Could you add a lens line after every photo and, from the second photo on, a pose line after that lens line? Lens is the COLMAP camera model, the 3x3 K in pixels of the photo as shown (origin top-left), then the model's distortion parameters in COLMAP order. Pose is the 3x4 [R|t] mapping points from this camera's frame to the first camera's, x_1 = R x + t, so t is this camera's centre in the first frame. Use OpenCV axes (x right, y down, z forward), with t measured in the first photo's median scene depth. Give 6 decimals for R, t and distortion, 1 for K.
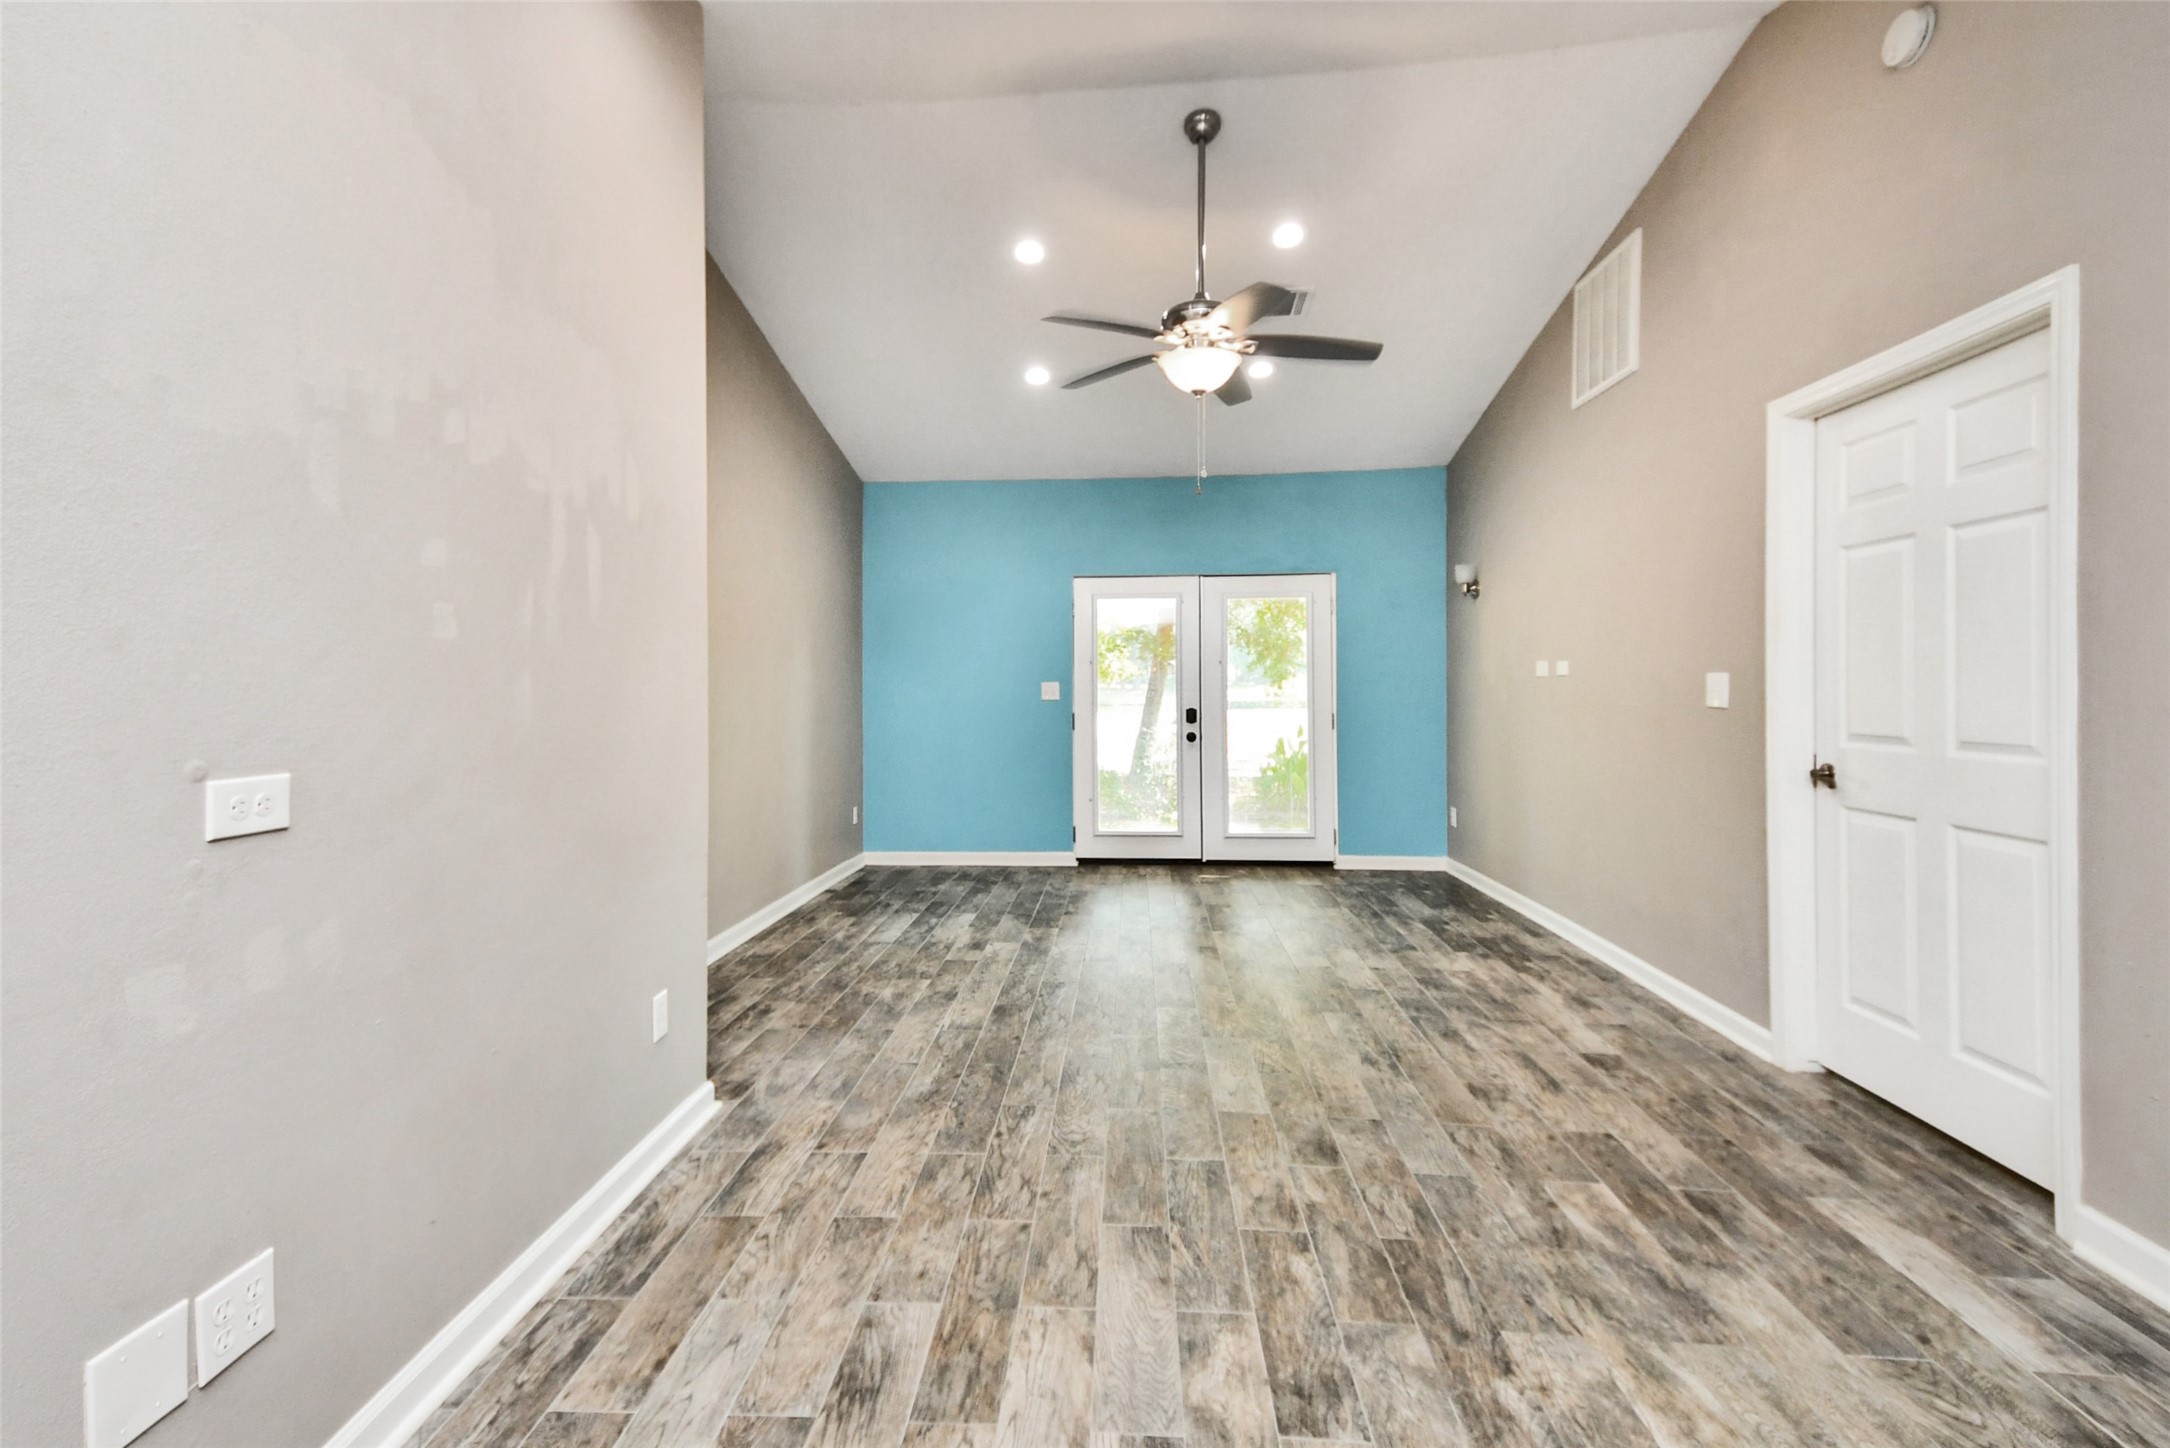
lens RADIAL K [[989.5, 0, 1098.2], [0, 989.5, 685.0], [0, 0, 1]] dist [0.044817, -0.000187]
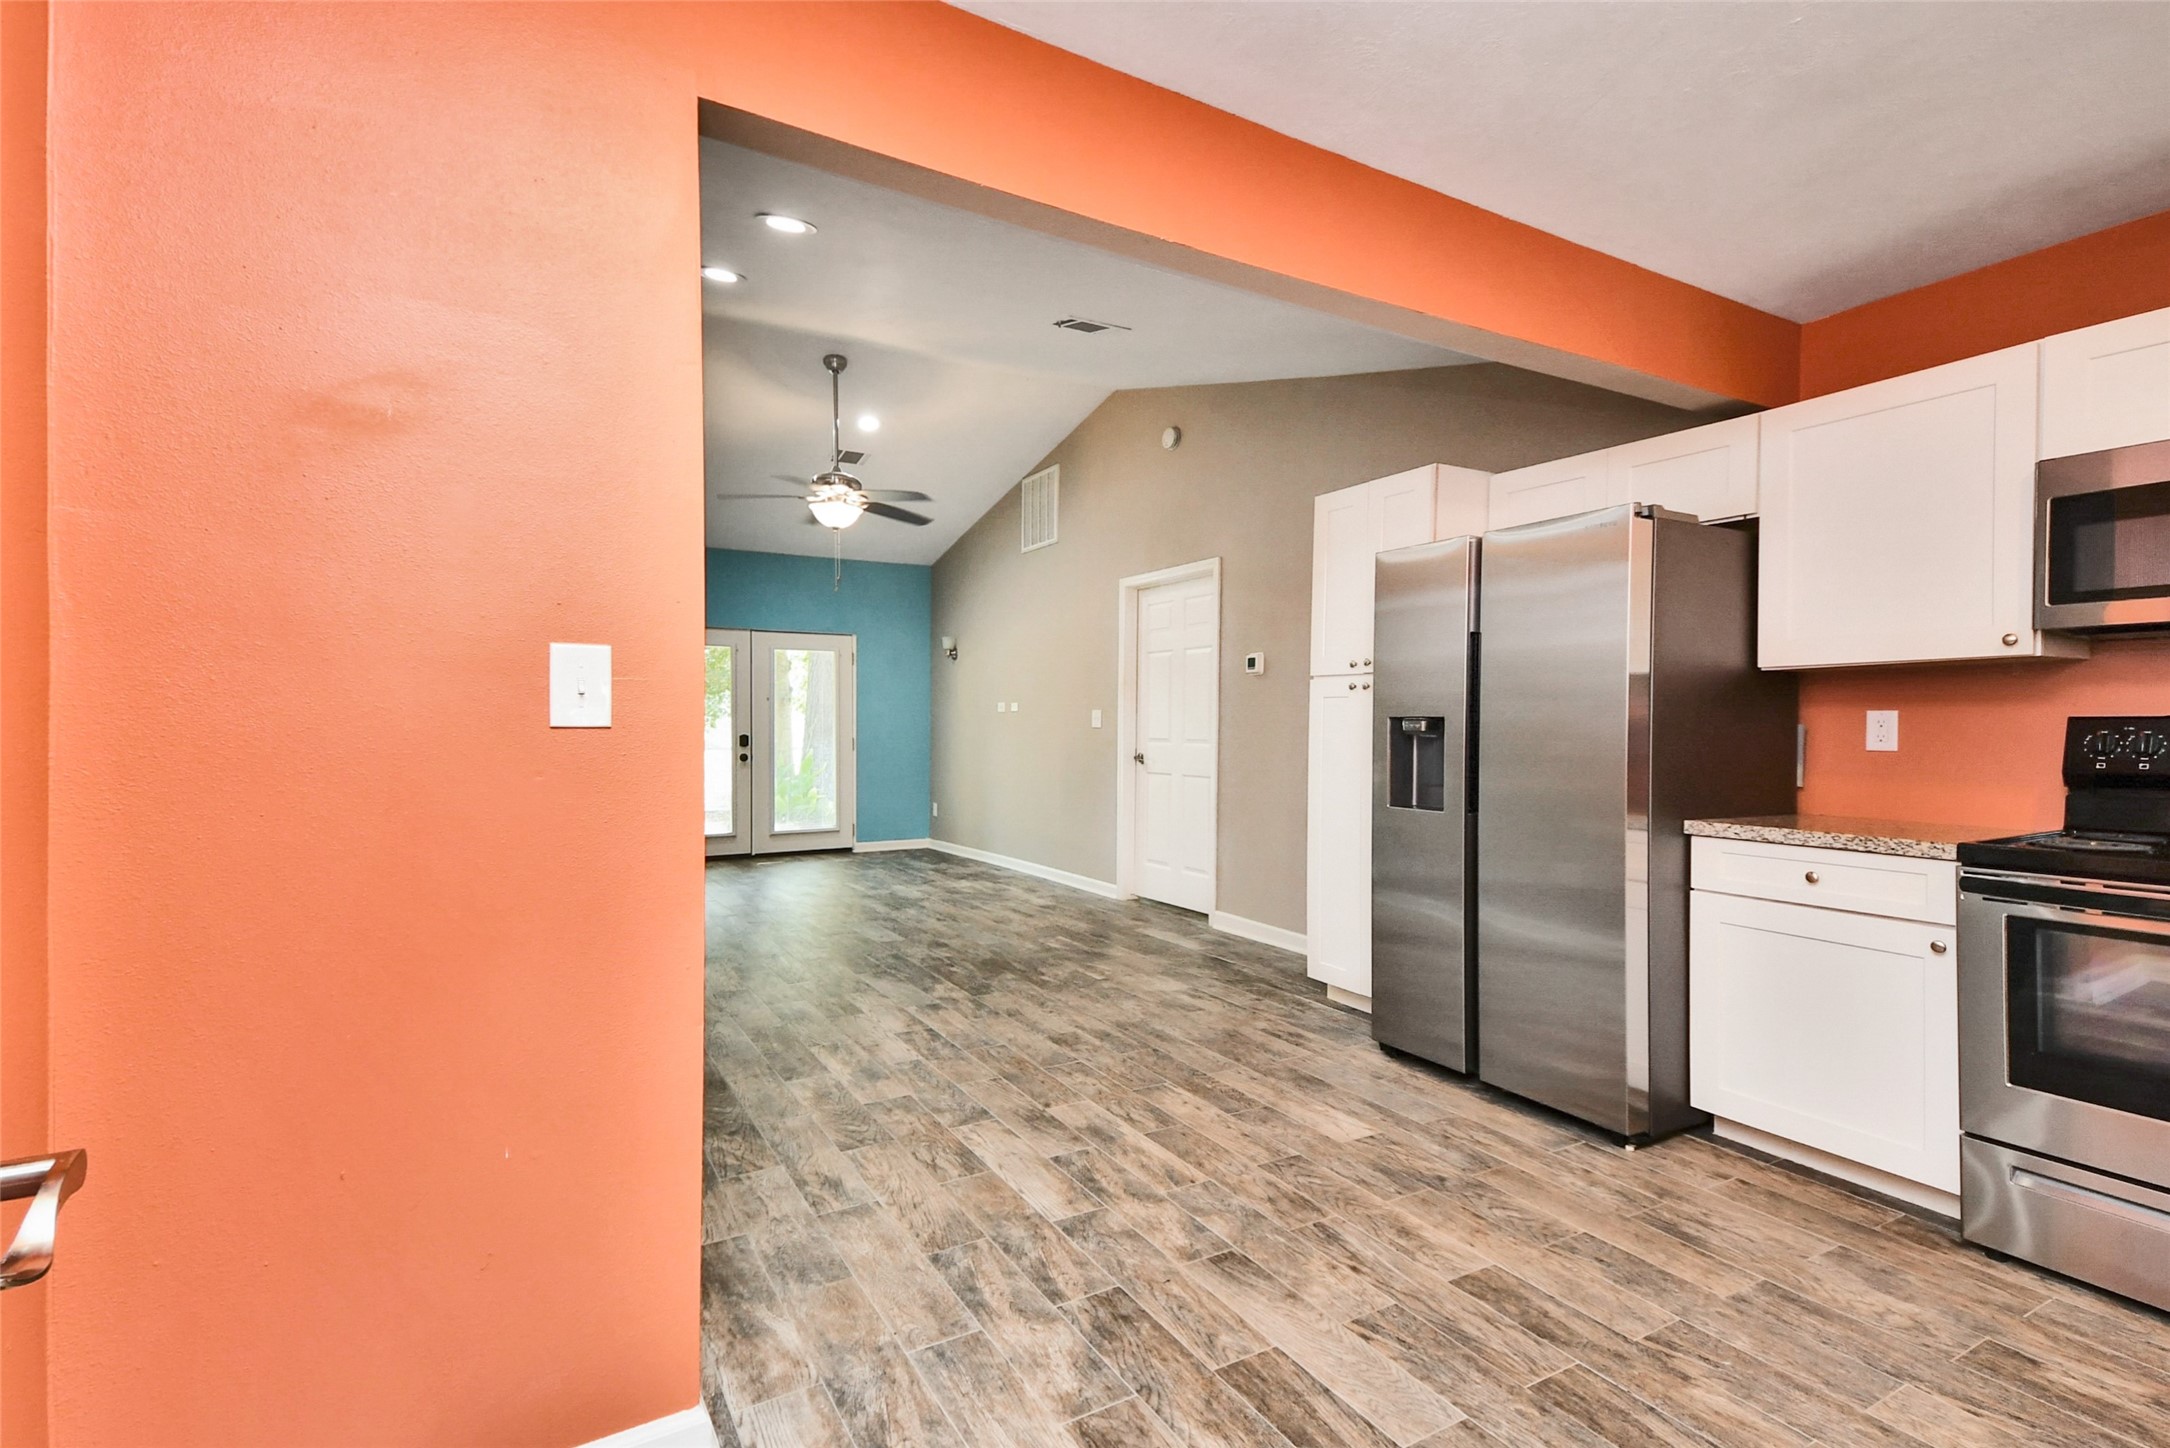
lens RADIAL K [[1009.9, 0, 1085.0], [0, 1009.9, 724.0], [0, 0, 1]] dist [0.090642, -0.039743]
pose [[0.837884, -0.000236, 0.545848, -0.477539], [0.002219, 0.999993, -0.002974, 0.025950], [-0.545844, 0.003703, 0.837879, -0.637107]]
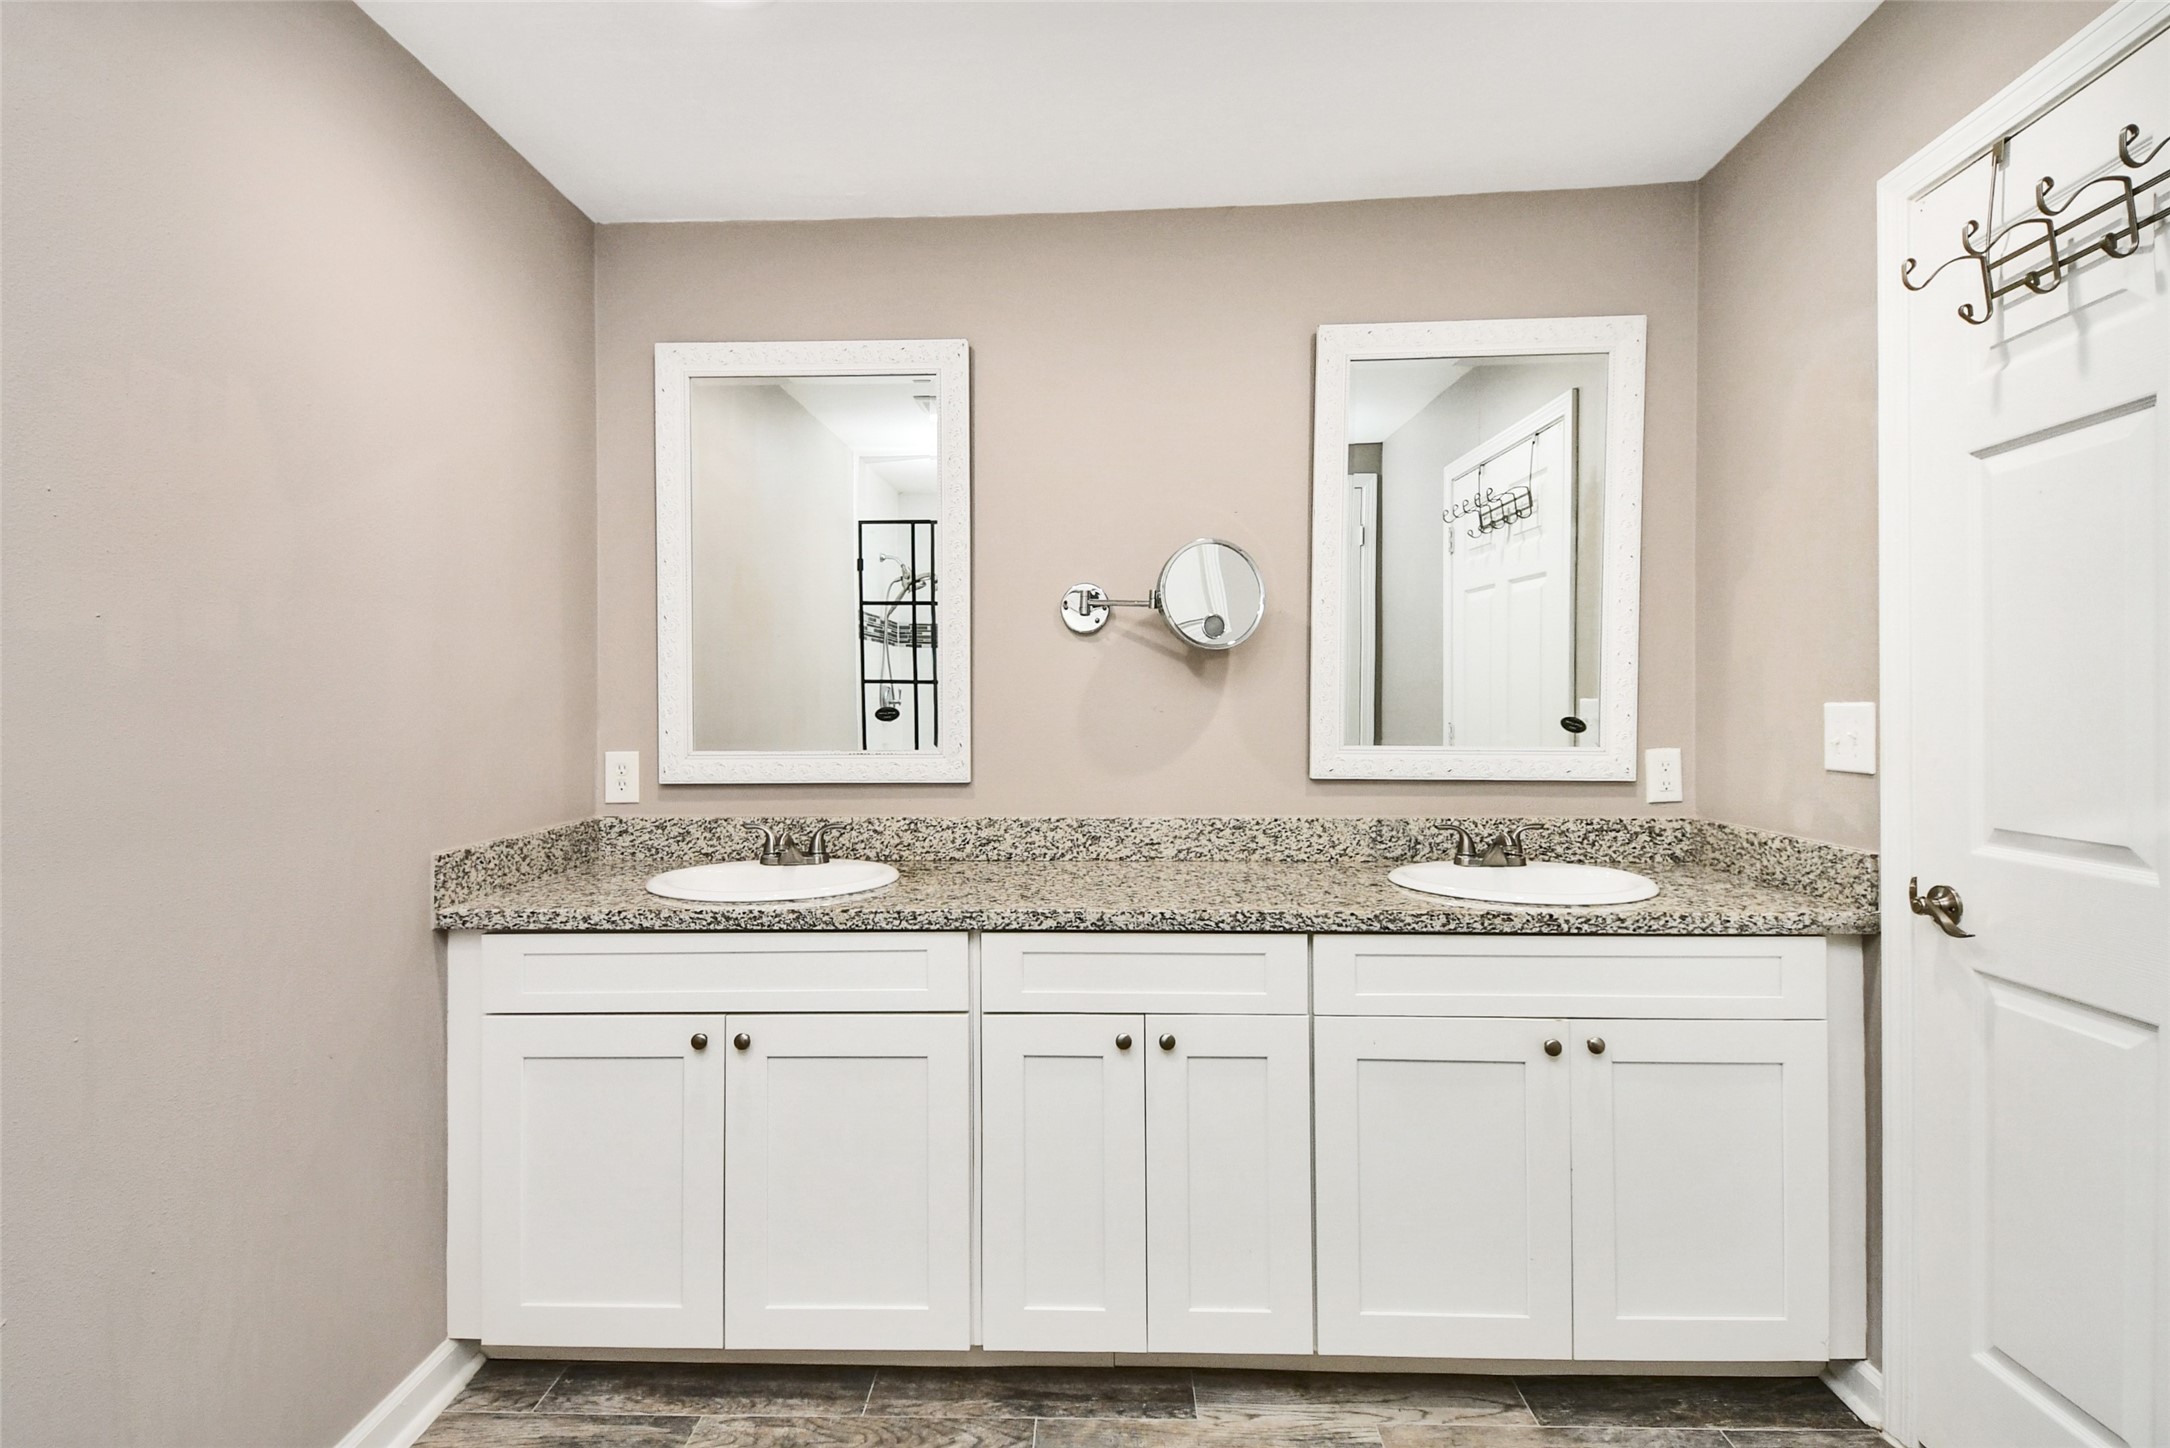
lens RADIAL K [[1001.6, 0, 1064.1], [0, 1001.6, 712.7], [0, 0, 1]] dist [0.043896, -0.015350]
pose [[0.999960, -0.003619, -0.008121, 0.265238], [0.003626, 0.999993, 0.000841, -0.010402], [0.008117, -0.000871, 0.999967, 0.451014]]
